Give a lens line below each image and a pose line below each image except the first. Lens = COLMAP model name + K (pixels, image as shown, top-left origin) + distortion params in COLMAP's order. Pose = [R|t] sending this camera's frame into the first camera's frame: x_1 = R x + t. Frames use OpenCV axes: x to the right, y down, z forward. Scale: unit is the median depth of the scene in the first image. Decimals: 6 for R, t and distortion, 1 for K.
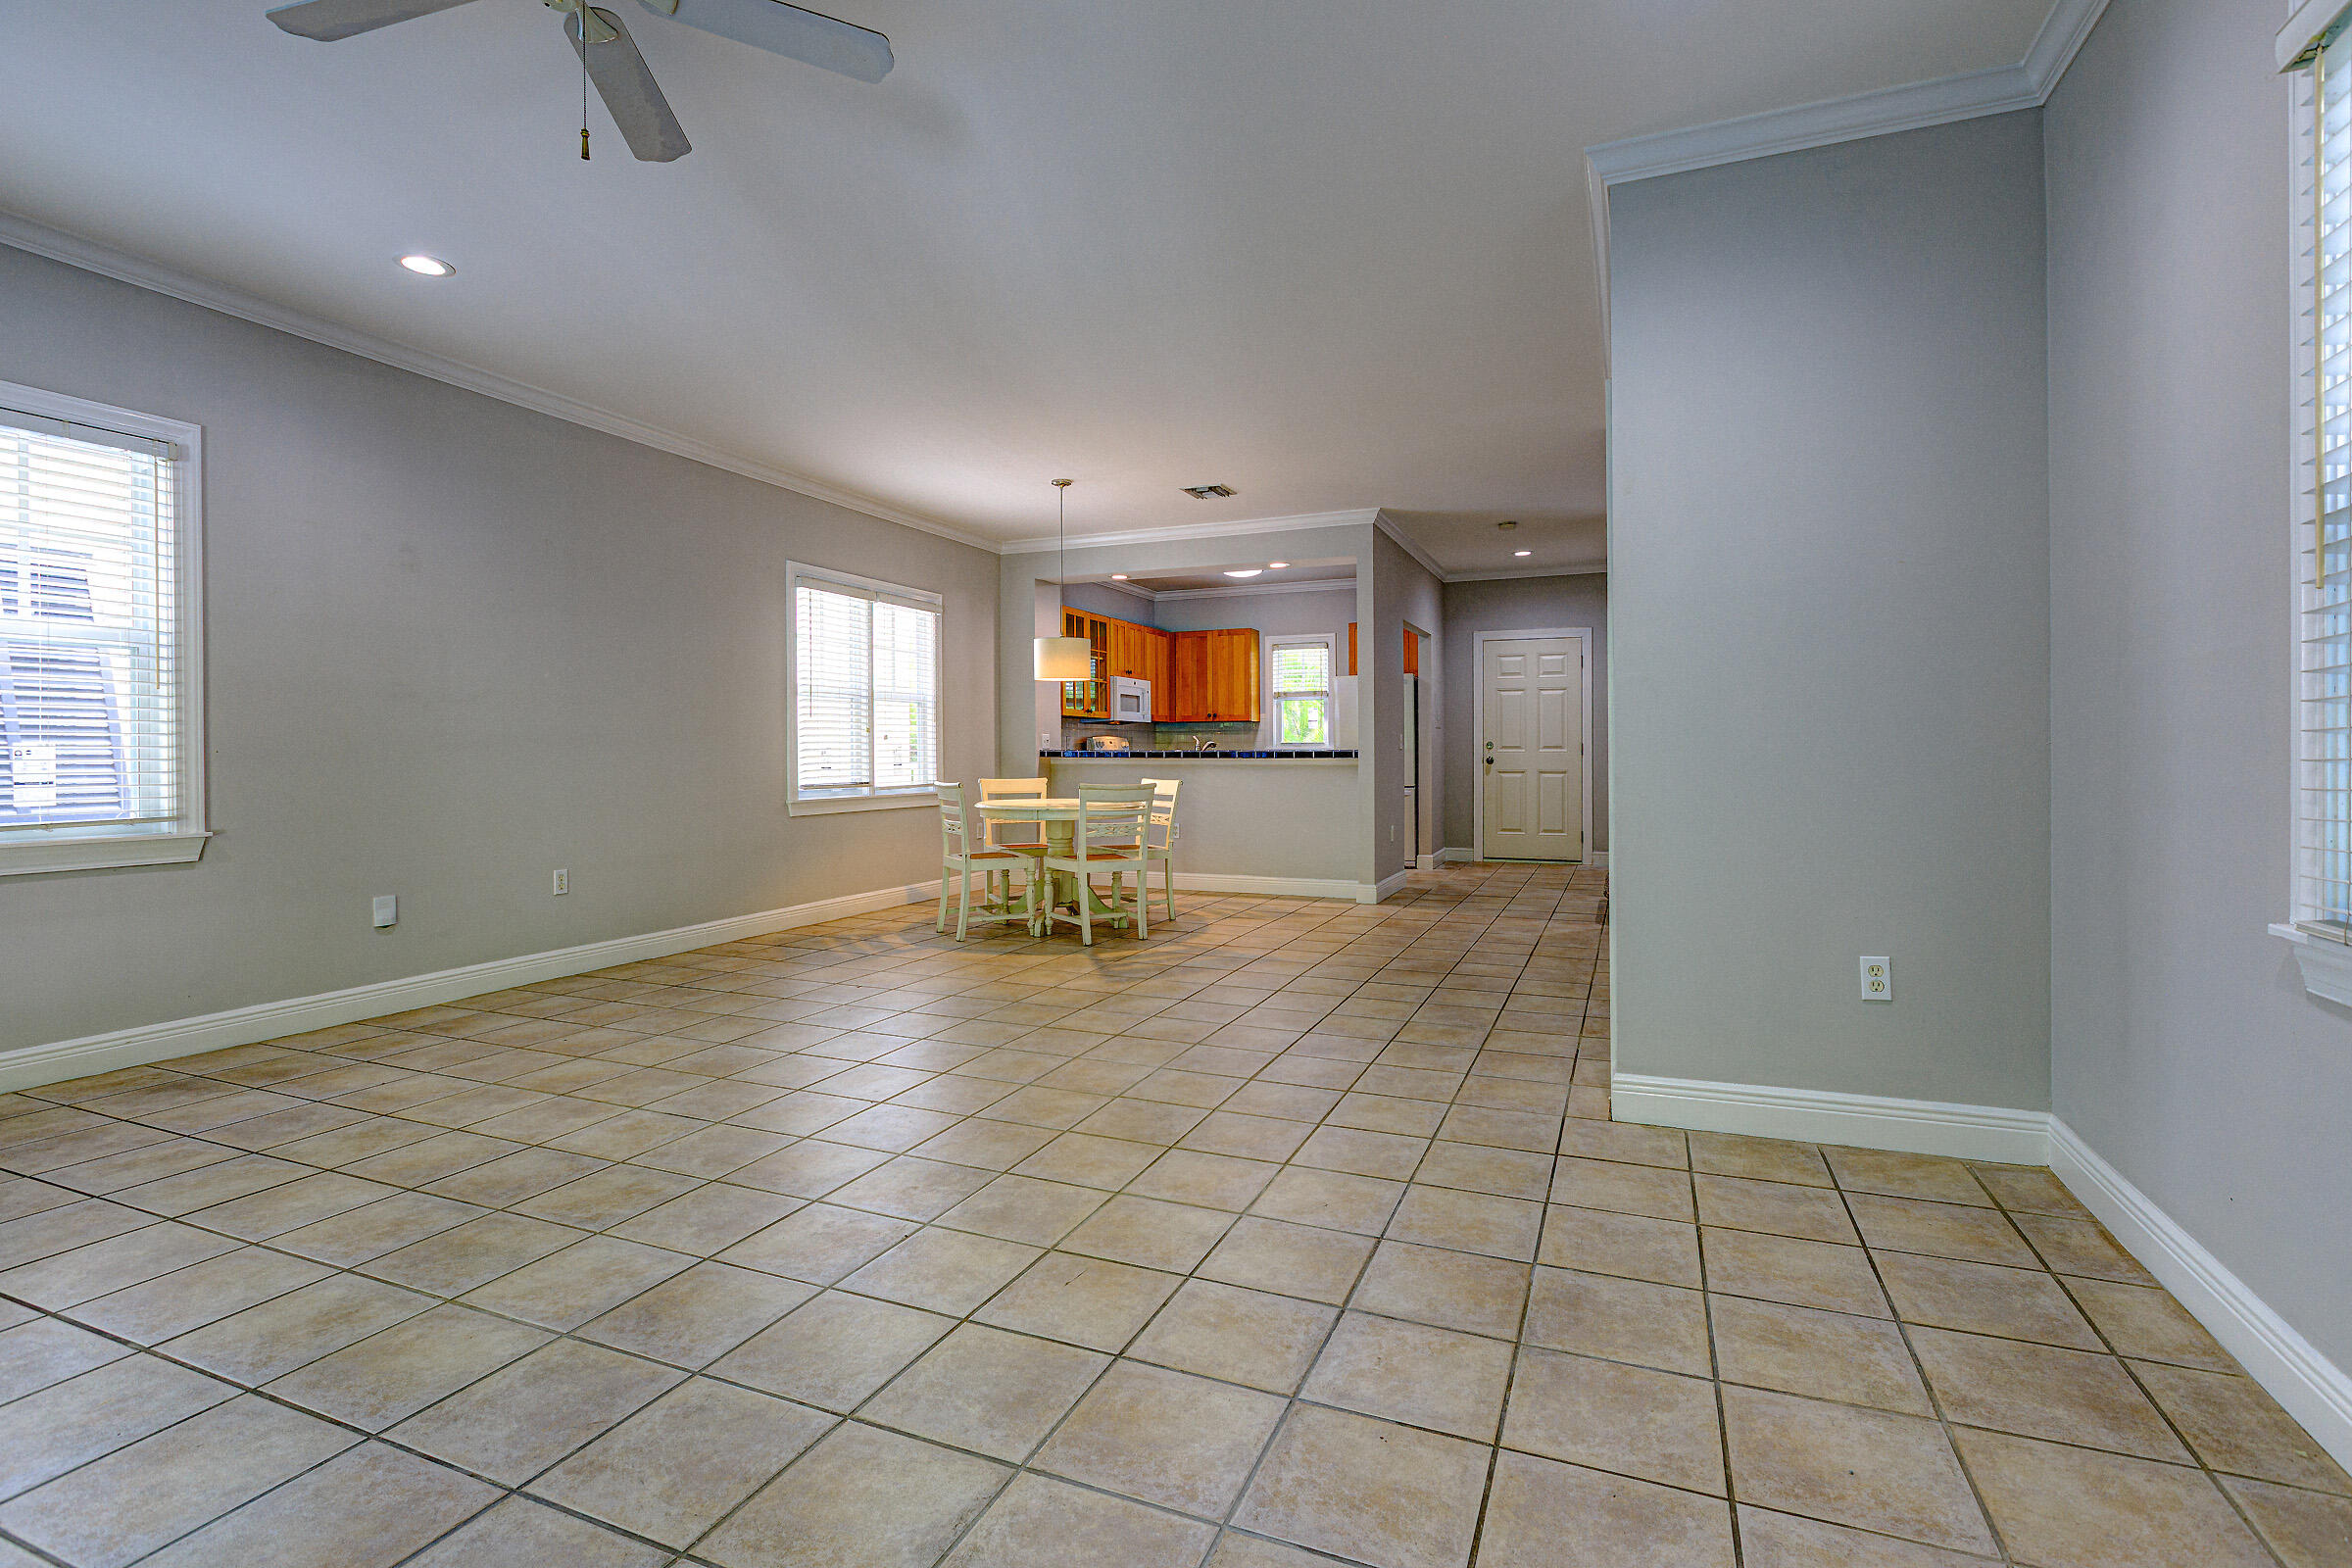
lens RADIAL K [[1060.4, 0, 1182.2], [0, 1060.4, 768.6], [0, 0, 1]] dist [-0.001383, -0.000123]
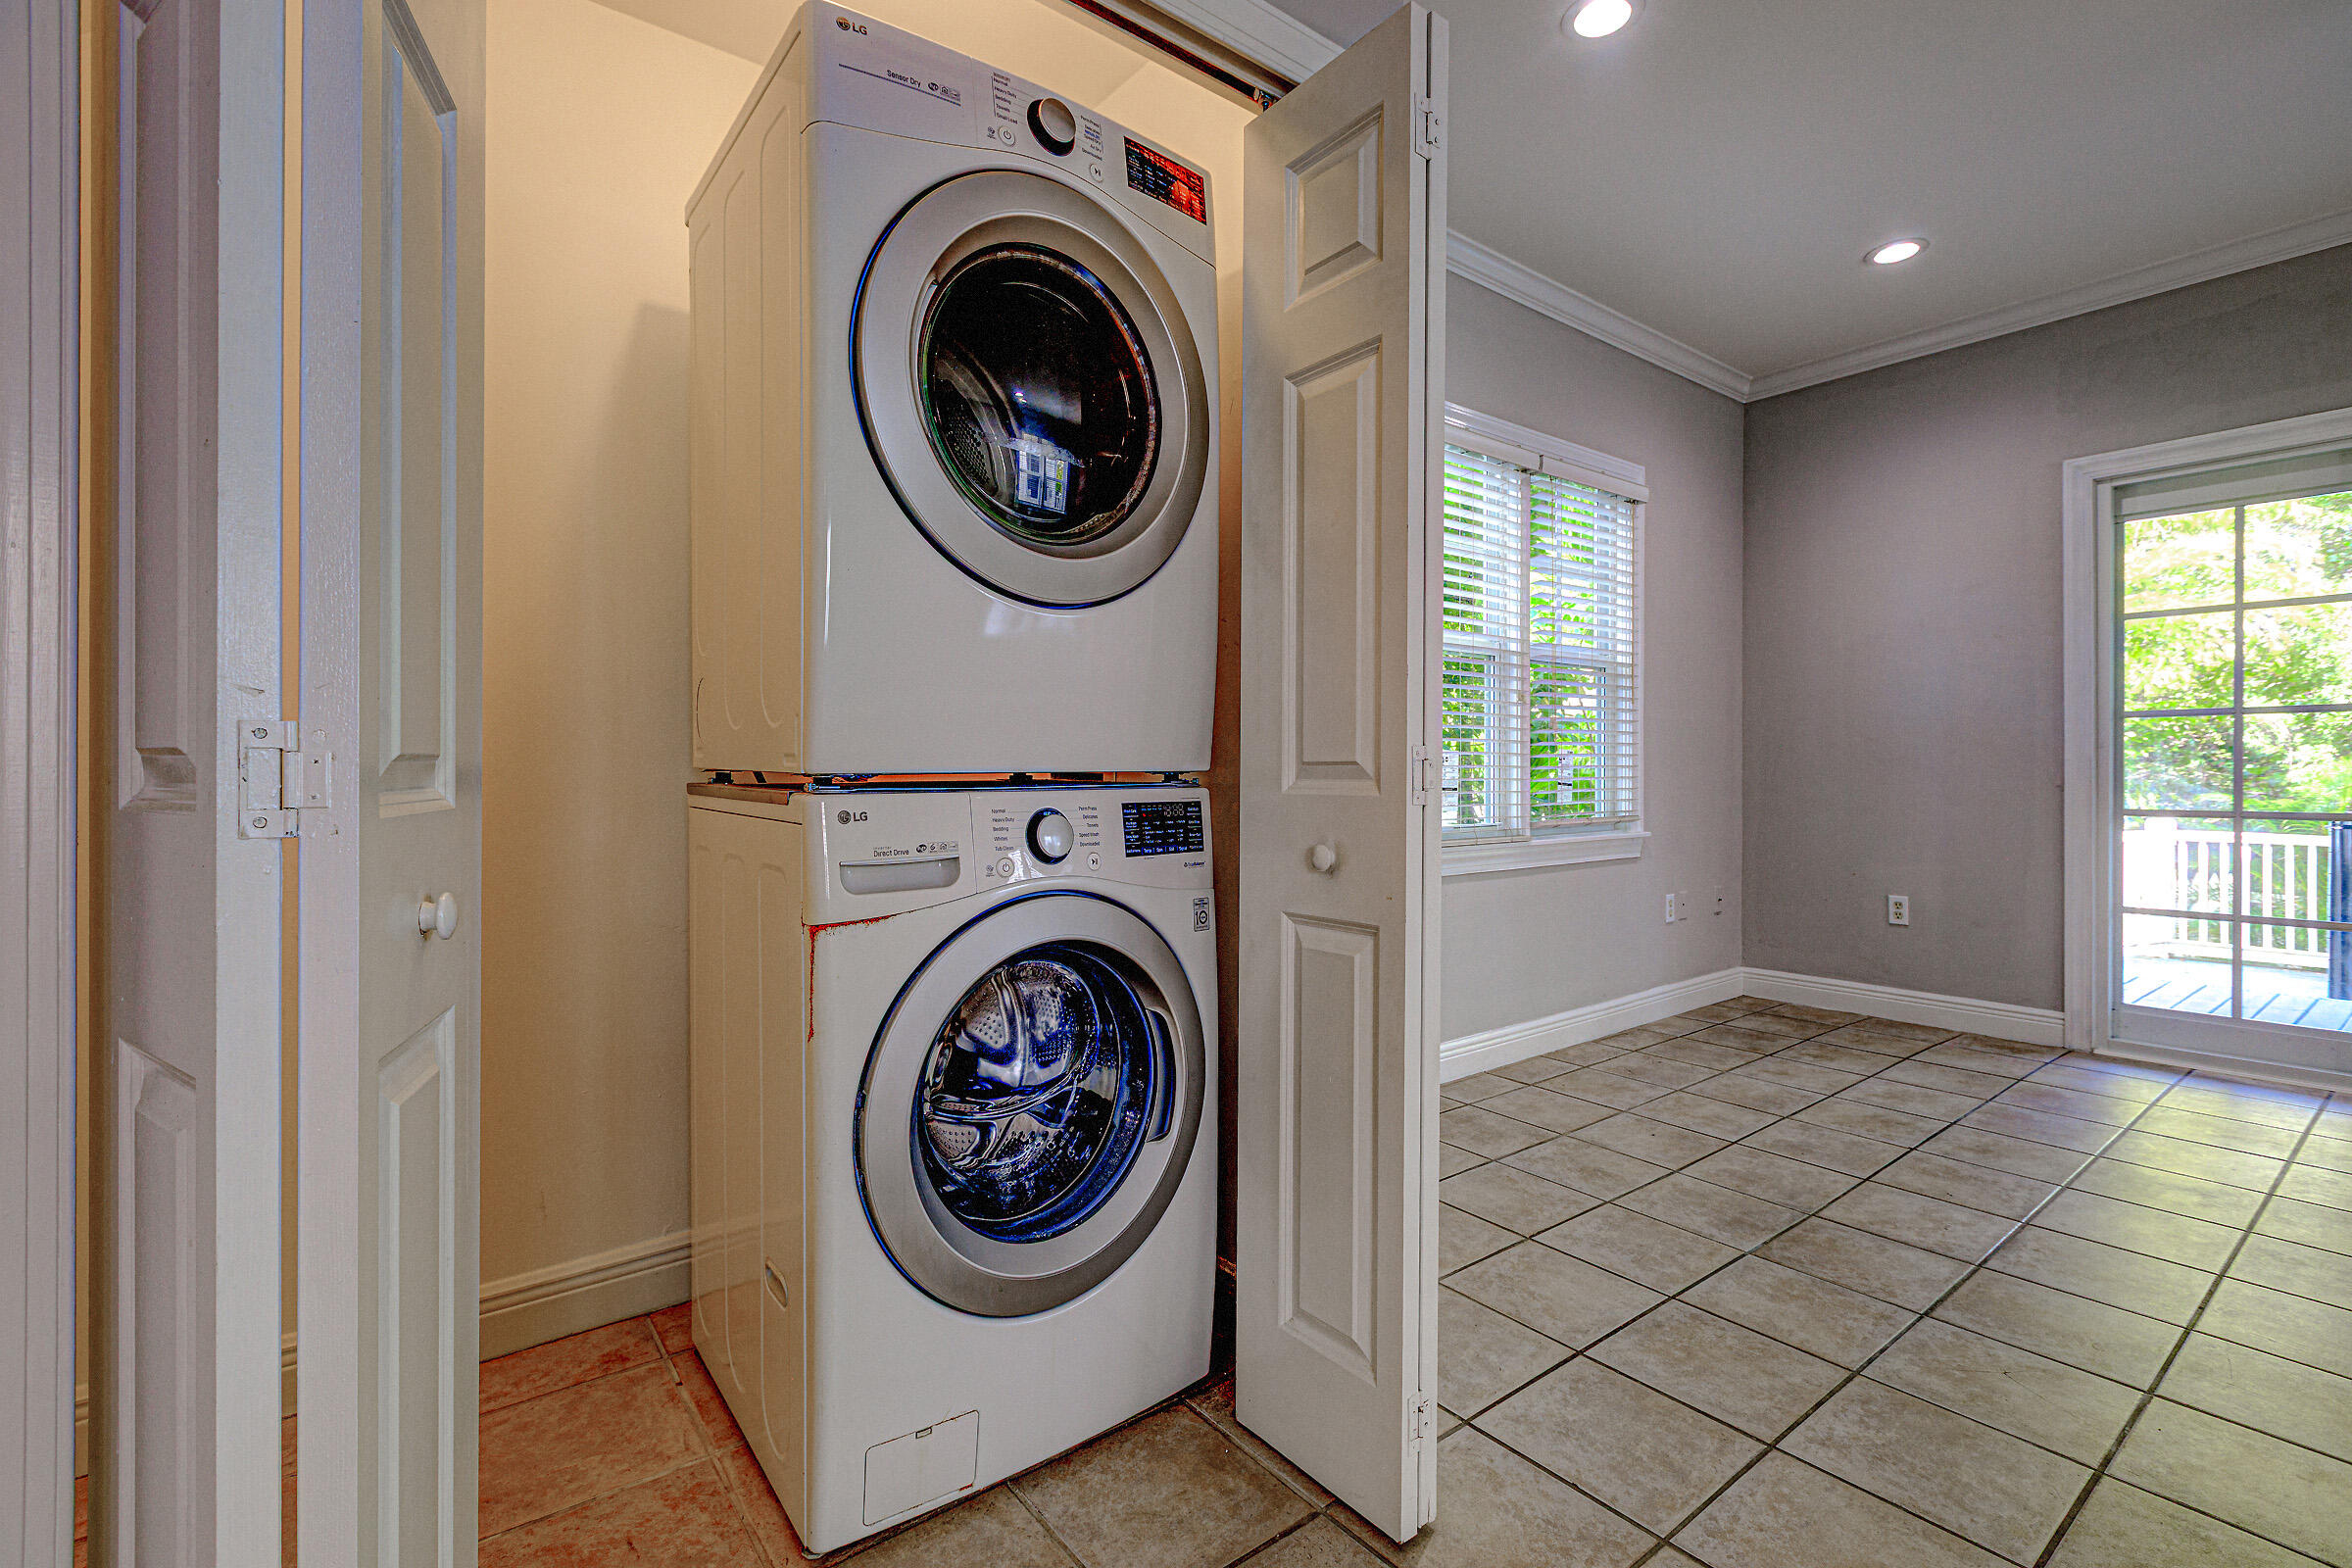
lens RADIAL K [[1060.4, 0, 1177.2], [0, 1060.4, 772.1], [0, 0, 1]] dist [-0.001383, -0.000123]
pose [[-0.873884, 0.000714, 0.486133, 0.364002], [0.008558, 0.999867, 0.013914, -0.019953], [-0.486059, 0.016320, -0.873774, 2.485308]]
